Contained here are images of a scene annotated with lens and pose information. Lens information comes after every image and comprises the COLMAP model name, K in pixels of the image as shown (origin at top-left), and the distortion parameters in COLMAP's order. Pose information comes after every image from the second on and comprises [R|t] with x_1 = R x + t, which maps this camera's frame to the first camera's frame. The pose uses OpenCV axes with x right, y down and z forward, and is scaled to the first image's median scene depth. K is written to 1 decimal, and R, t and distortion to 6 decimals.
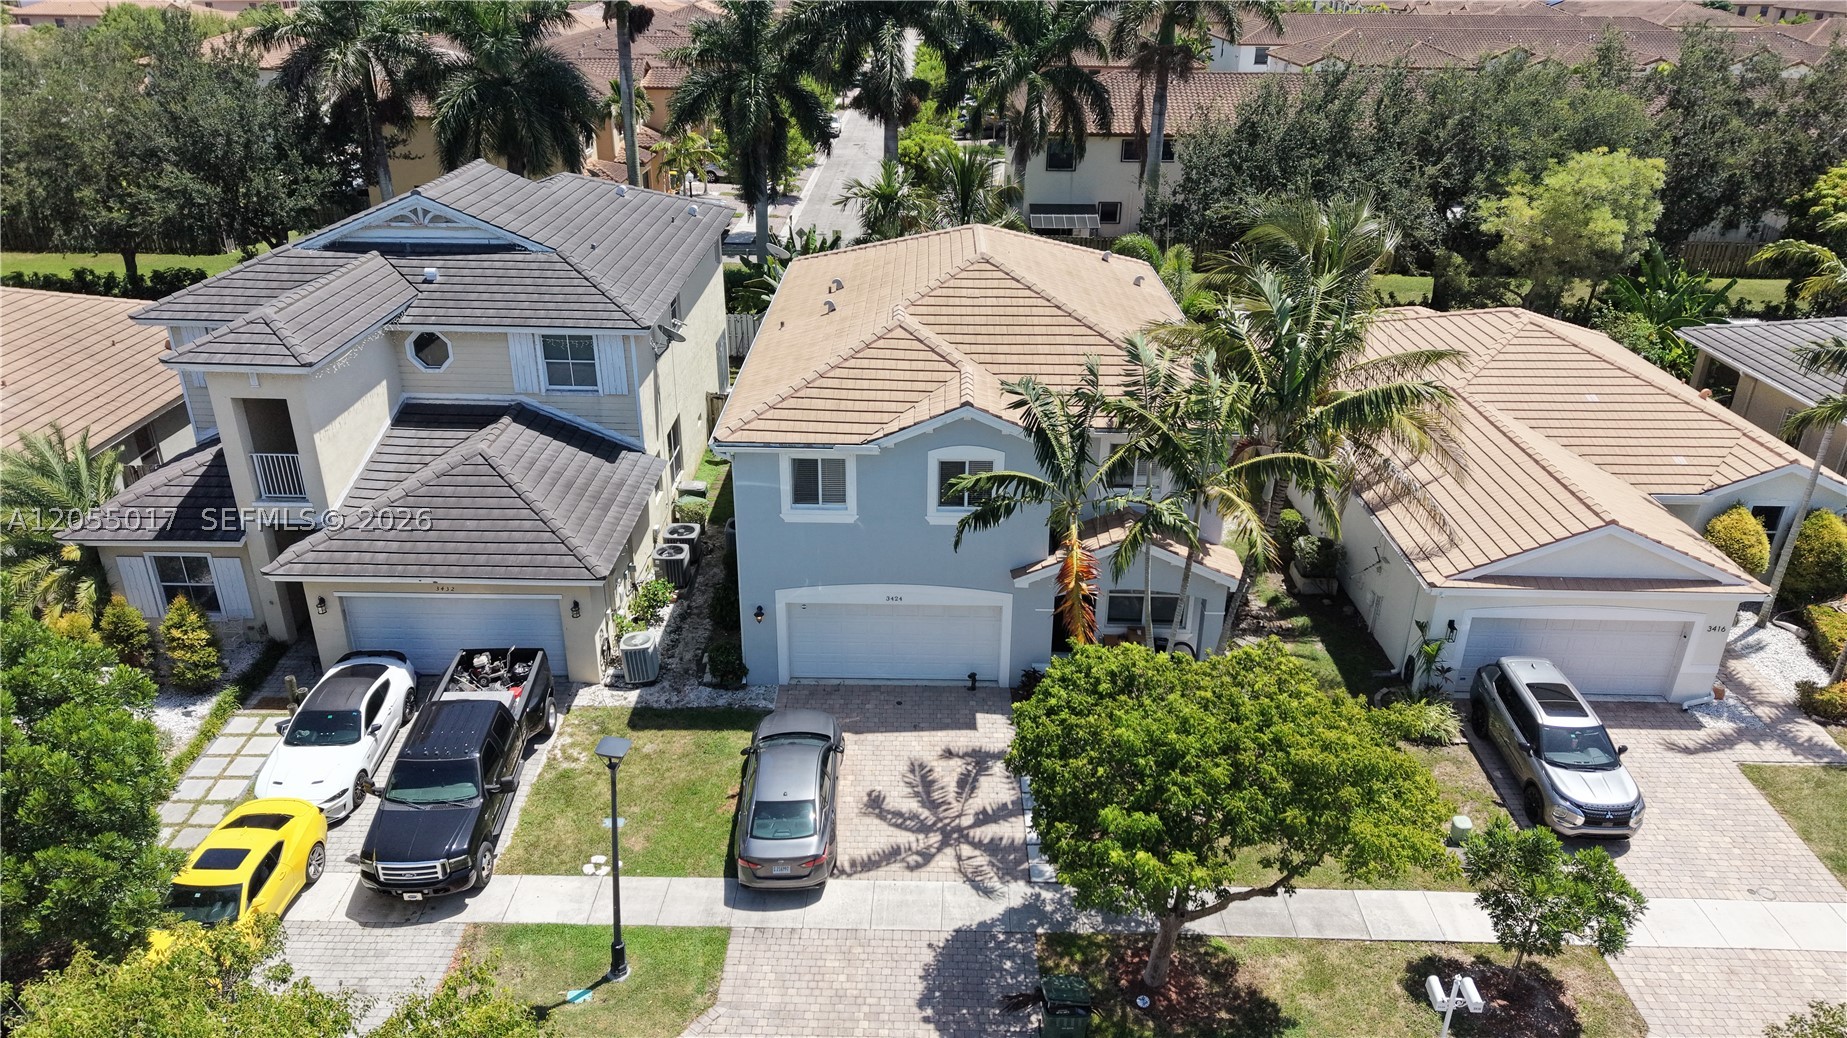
lens RADIAL K [[1238.9, 0, 927.1], [0, 1238.9, 515.9], [0, 0, 1]] dist [0.009987, -0.003901]
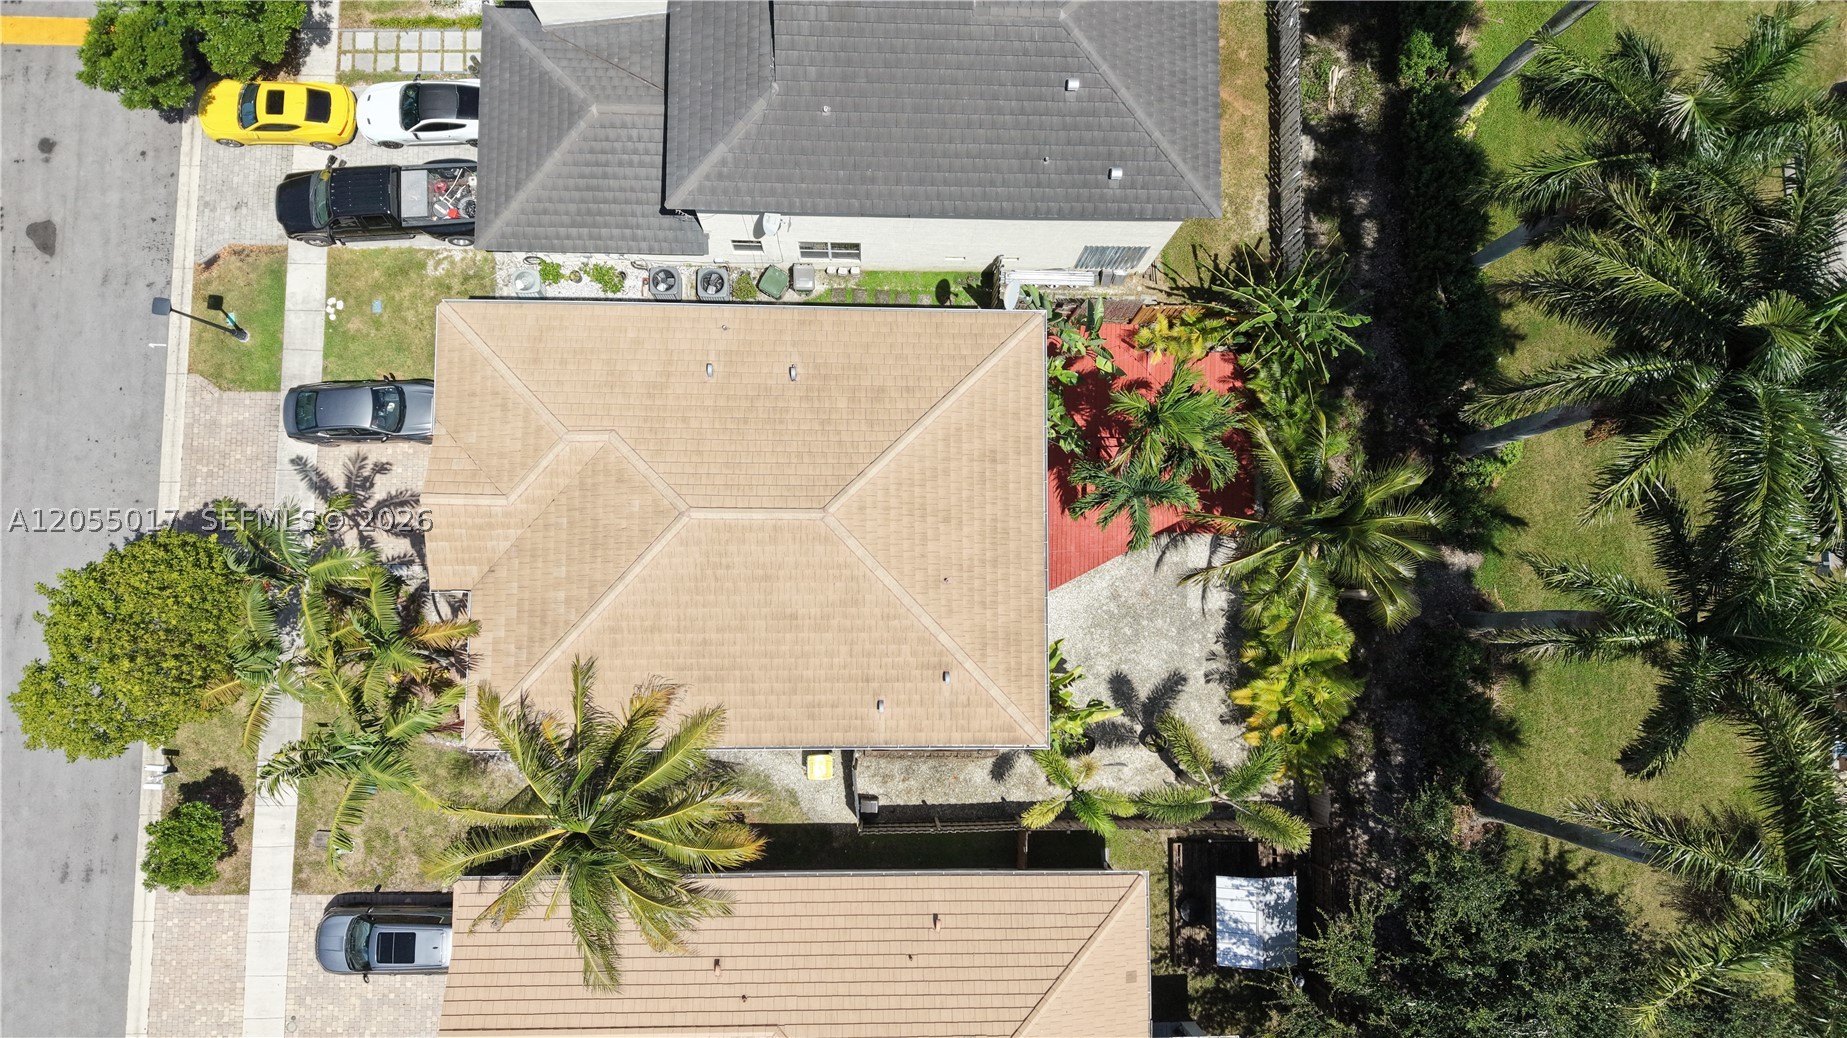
lens RADIAL K [[1238.9, 0, 927.1], [0, 1238.9, 515.9], [0, 0, 1]] dist [0.009987, -0.003901]
pose [[0.005015, 0.993200, -0.116310, 0.183279], [-0.468357, 0.105098, 0.877266, -1.317010], [0.883525, 0.050075, 0.465700, 0.815315]]
